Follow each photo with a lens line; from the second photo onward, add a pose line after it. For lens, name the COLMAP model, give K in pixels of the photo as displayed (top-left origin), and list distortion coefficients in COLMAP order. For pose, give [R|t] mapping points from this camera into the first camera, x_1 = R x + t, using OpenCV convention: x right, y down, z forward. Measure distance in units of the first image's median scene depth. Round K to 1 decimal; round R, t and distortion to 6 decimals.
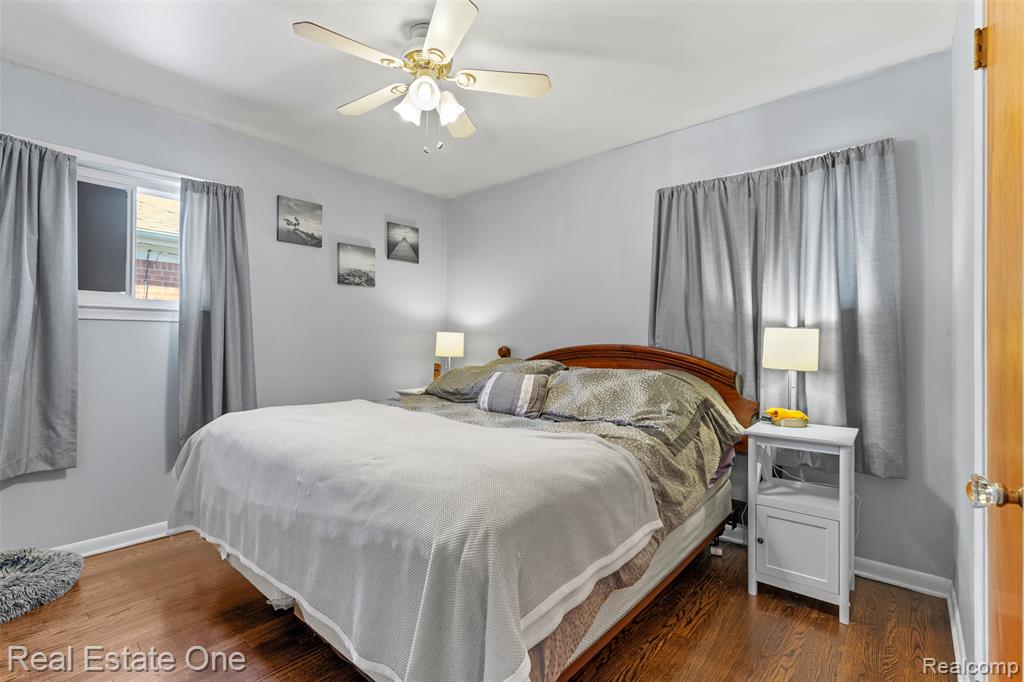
lens RADIAL K [[465.0, 0, 513.4], [0, 465.0, 343.6], [0, 0, 1]] dist [0.010369, 0.000317]
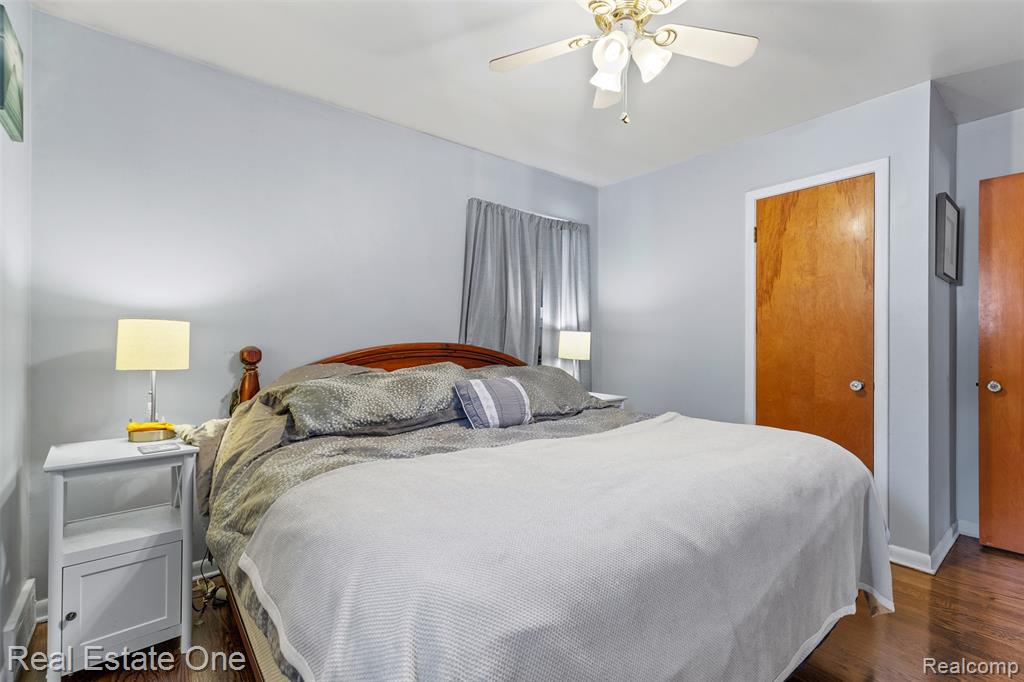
lens RADIAL K [[465.0, 0, 513.4], [0, 465.0, 337.9], [0, 0, 1]] dist [0.010369, 0.000317]
pose [[0.181105, -0.000891, 0.983463, -0.752411], [-0.006074, 0.999980, 0.002024, -0.011154], [-0.983445, -0.006340, 0.181096, 0.739345]]
